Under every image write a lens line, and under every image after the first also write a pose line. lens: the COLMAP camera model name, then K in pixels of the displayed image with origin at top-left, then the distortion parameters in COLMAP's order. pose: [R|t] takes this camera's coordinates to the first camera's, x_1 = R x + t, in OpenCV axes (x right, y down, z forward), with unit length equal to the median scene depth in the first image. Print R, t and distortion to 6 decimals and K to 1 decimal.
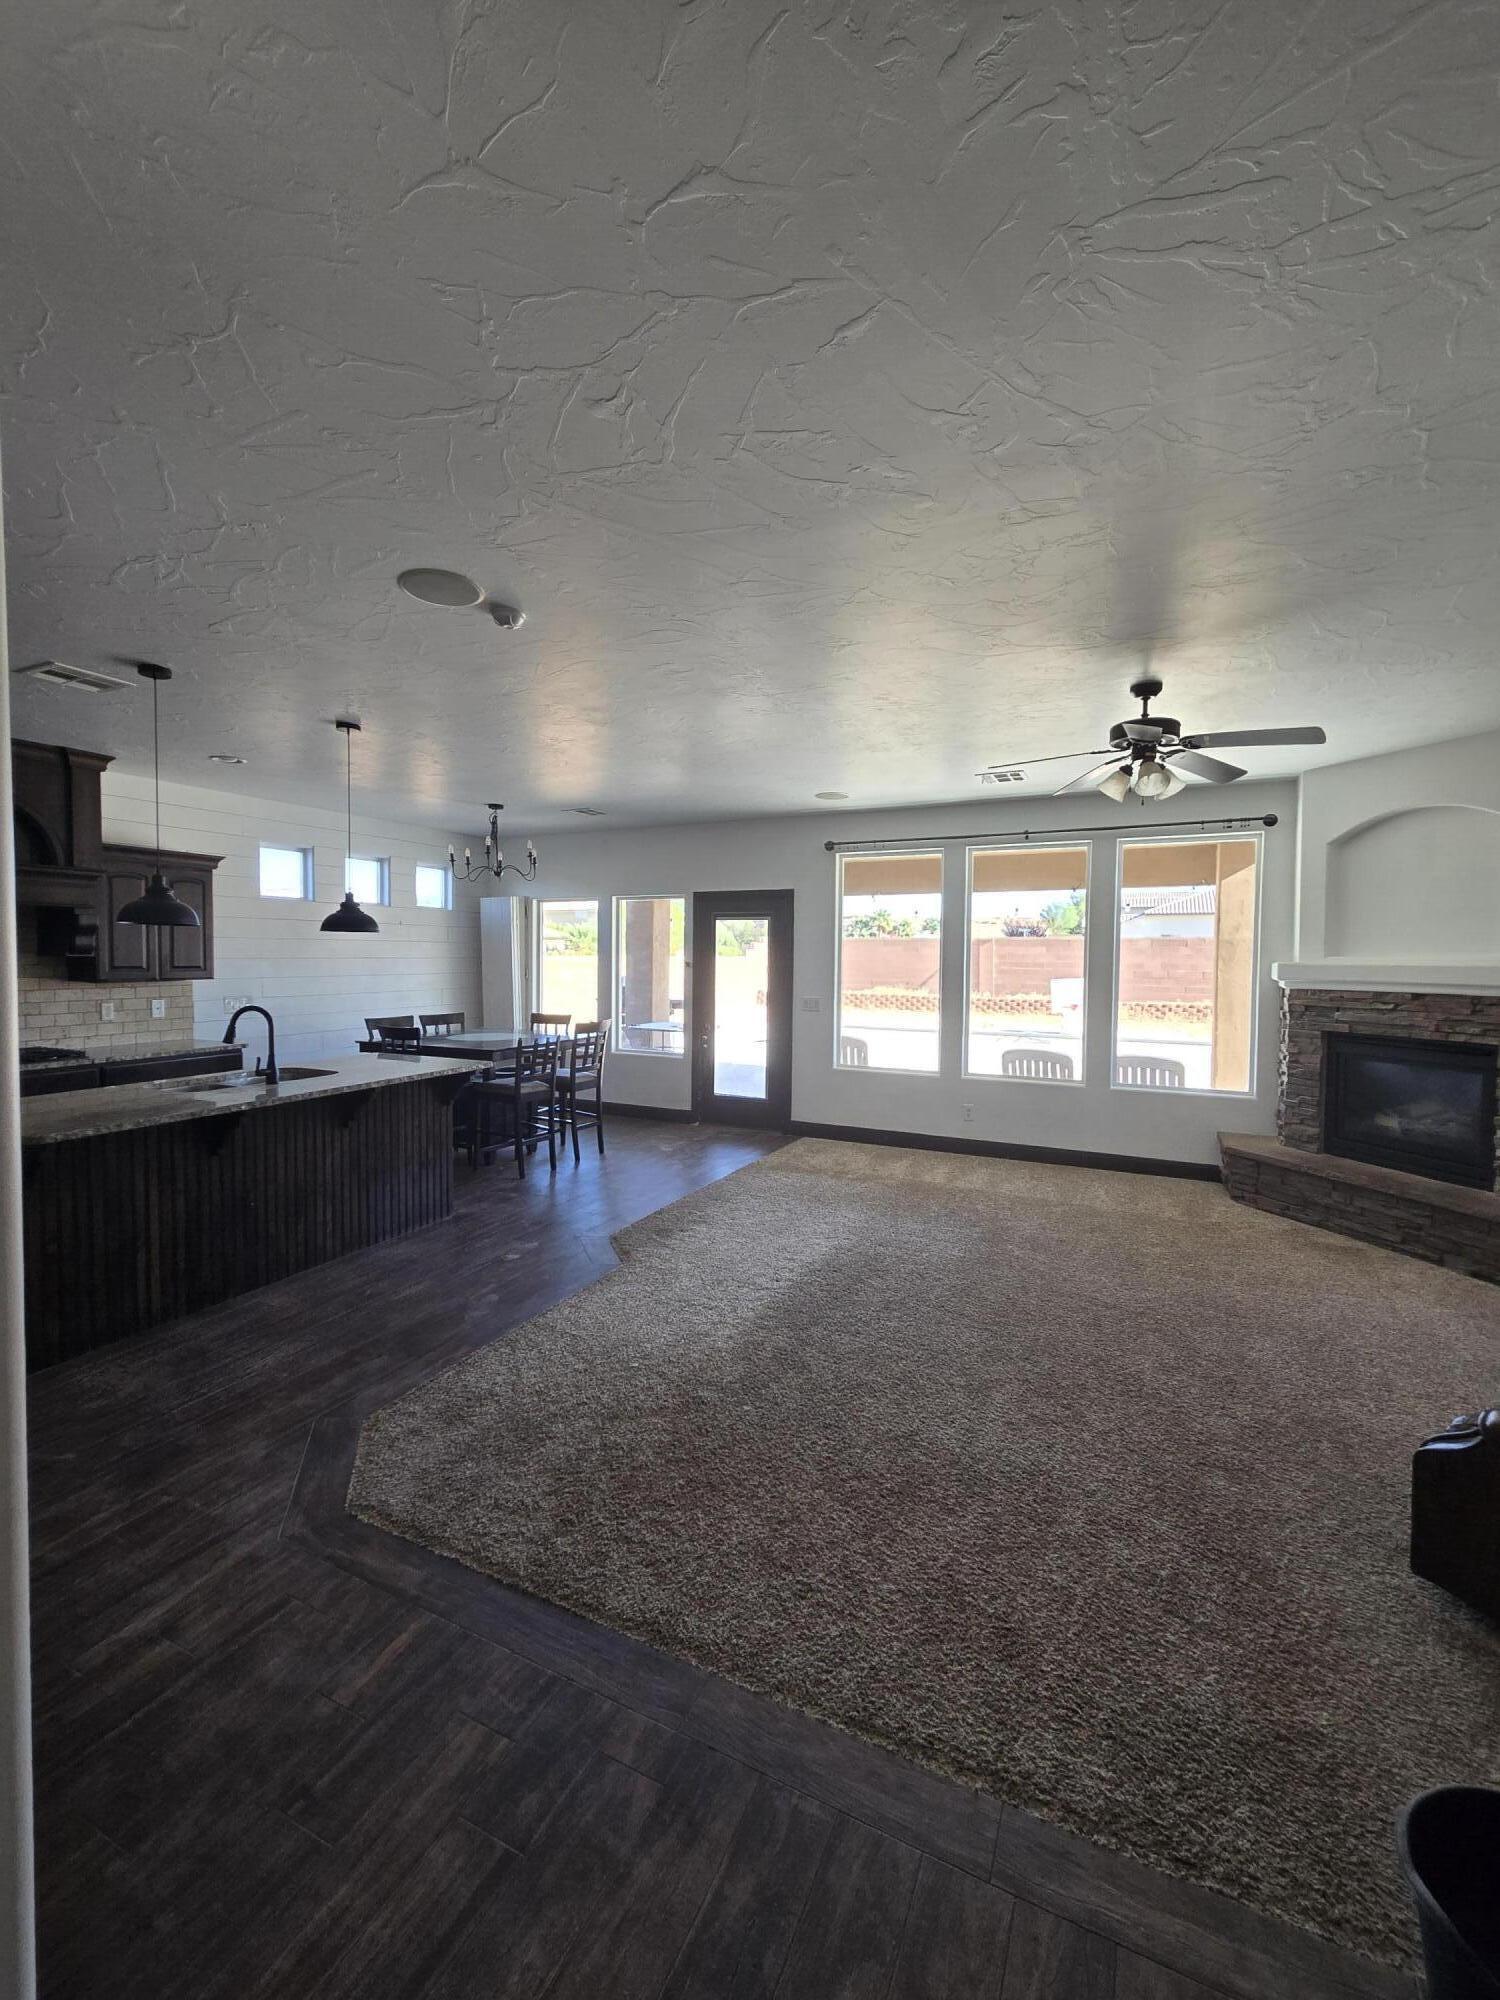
lens RADIAL K [[820.5, 0, 740.3], [0, 820.5, 981.0], [0, 0, 1]] dist [0.004304, -0.001171]
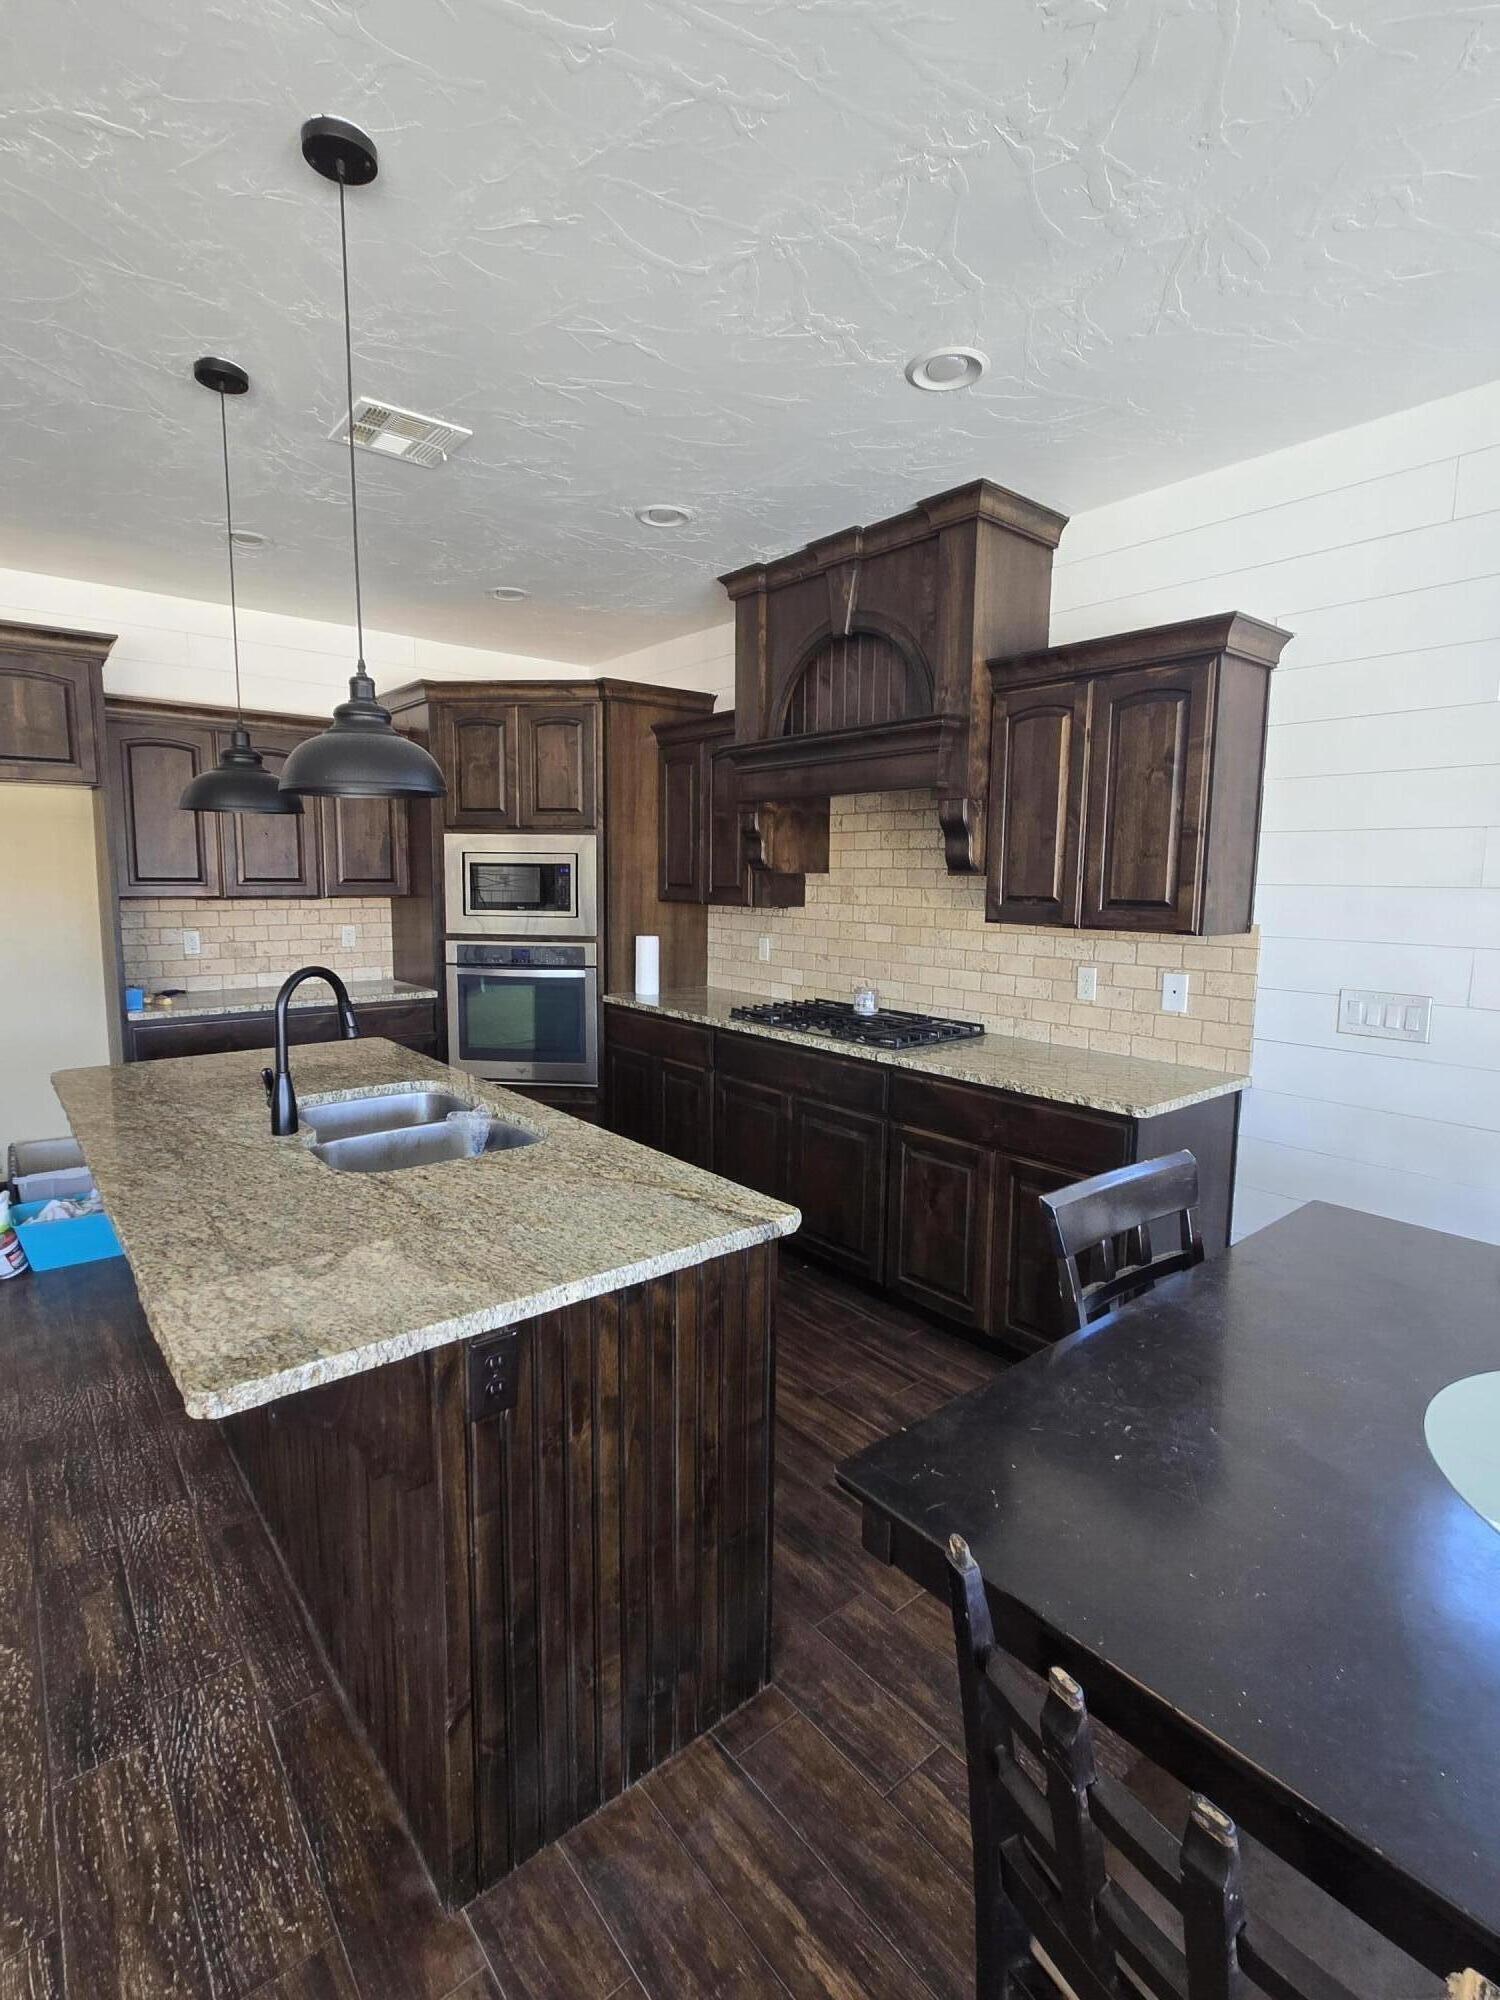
lens RADIAL K [[939.8, 0, 743.2], [0, 939.8, 976.2], [0, 0, 1]] dist [-0.002463, 0.005230]
pose [[-0.419141, 0.090035, -0.903446, -0.160971], [-0.041280, 0.992152, 0.118026, -0.033536], [0.906982, 0.086764, -0.412135, 1.212256]]
